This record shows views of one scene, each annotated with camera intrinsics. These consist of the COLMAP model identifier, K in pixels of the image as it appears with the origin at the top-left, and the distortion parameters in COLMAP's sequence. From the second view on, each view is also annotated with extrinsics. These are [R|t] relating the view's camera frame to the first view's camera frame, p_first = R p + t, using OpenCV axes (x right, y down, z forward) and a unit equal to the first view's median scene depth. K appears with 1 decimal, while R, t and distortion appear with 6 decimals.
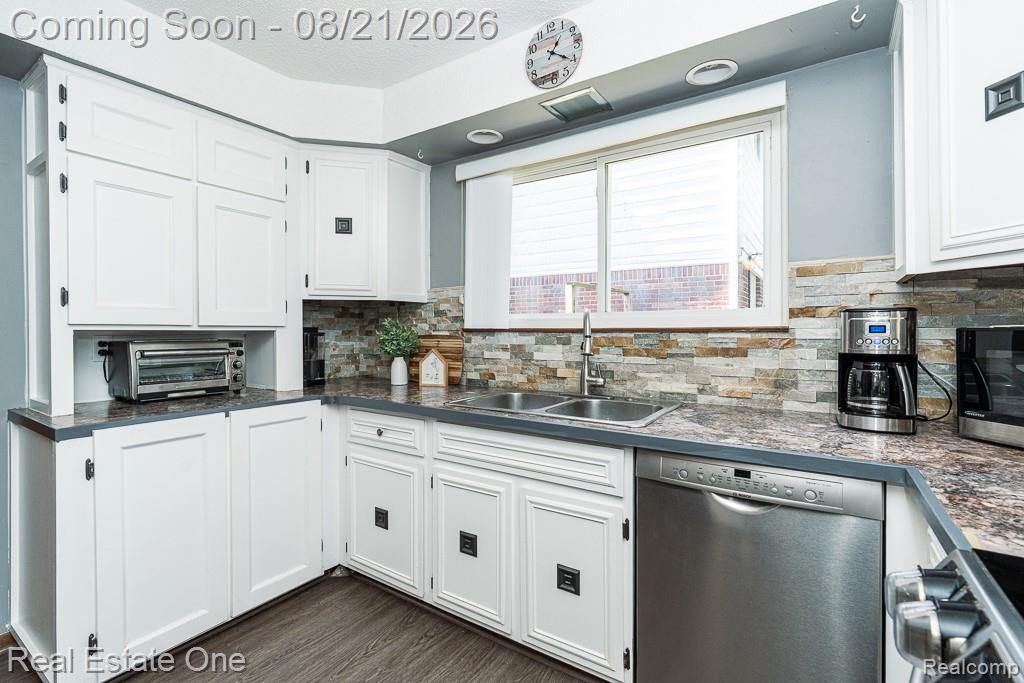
lens RADIAL K [[467.2, 0, 514.1], [0, 467.2, 334.4], [0, 0, 1]] dist [-0.010108, 0.002323]
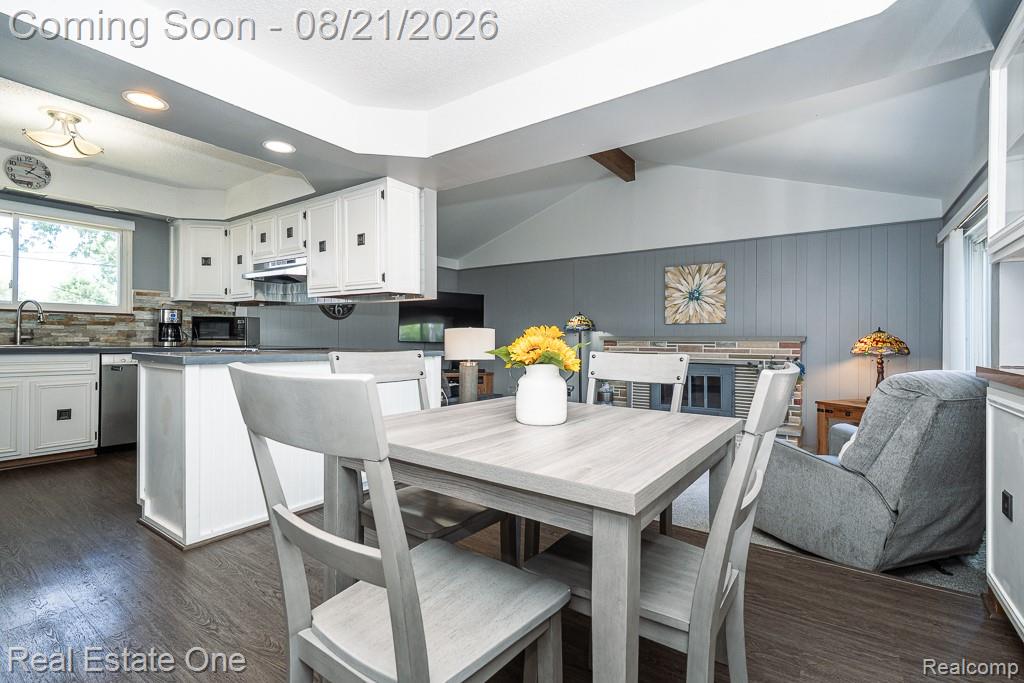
lens RADIAL K [[467.2, 0, 520.7], [0, 467.2, 337.5], [0, 0, 1]] dist [-0.010108, 0.002323]
pose [[0.019789, 0.005545, 0.999789, -1.812109], [-0.002384, 0.999982, -0.005499, 0.114899], [-0.999801, -0.002275, 0.019801, -1.132275]]
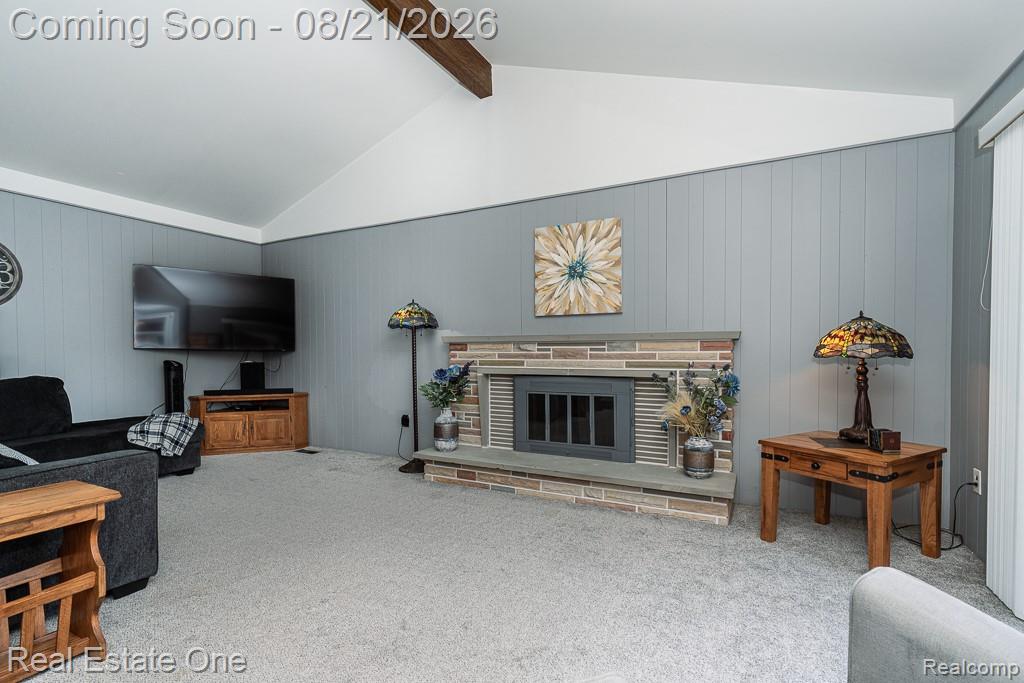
lens RADIAL K [[467.2, 0, 525.6], [0, 467.2, 361.9], [0, 0, 1]] dist [-0.010108, 0.002323]
pose [[-0.131880, -0.024955, 0.990951, -0.638965], [0.008287, 0.999620, 0.026276, 0.151462], [-0.991231, 0.011677, -0.131624, -1.746896]]
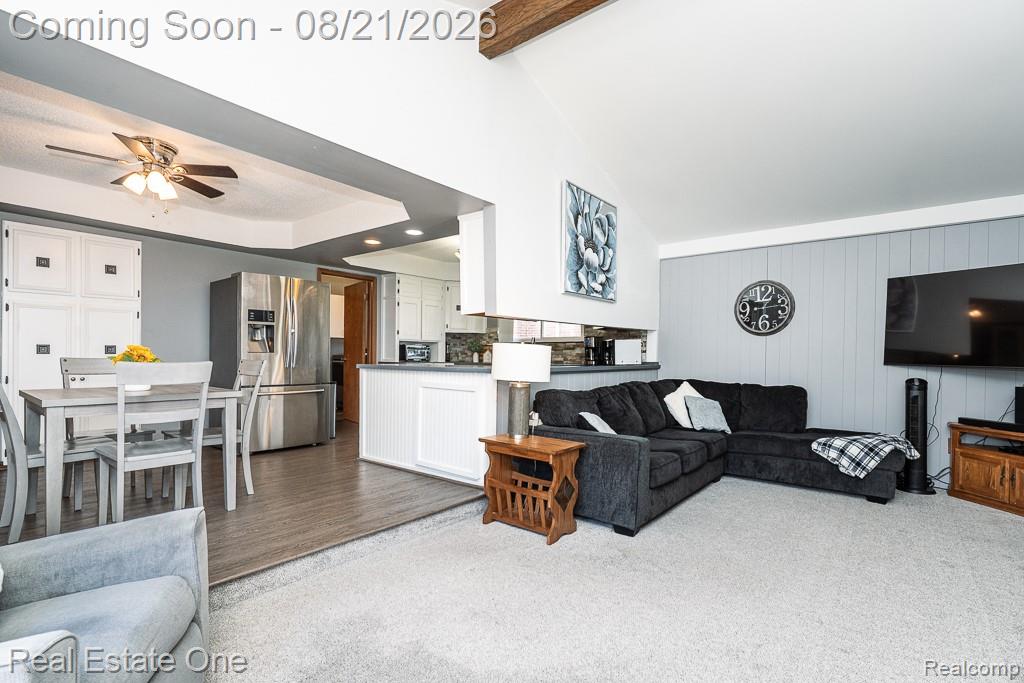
lens RADIAL K [[467.2, 0, 509.4], [0, 467.2, 357.8], [0, 0, 1]] dist [-0.010108, 0.002323]
pose [[0.995831, 0.011092, -0.090544, 0.305522], [-0.011548, 0.999923, -0.004516, 0.128073], [0.090487, 0.005542, 0.995882, -2.576429]]
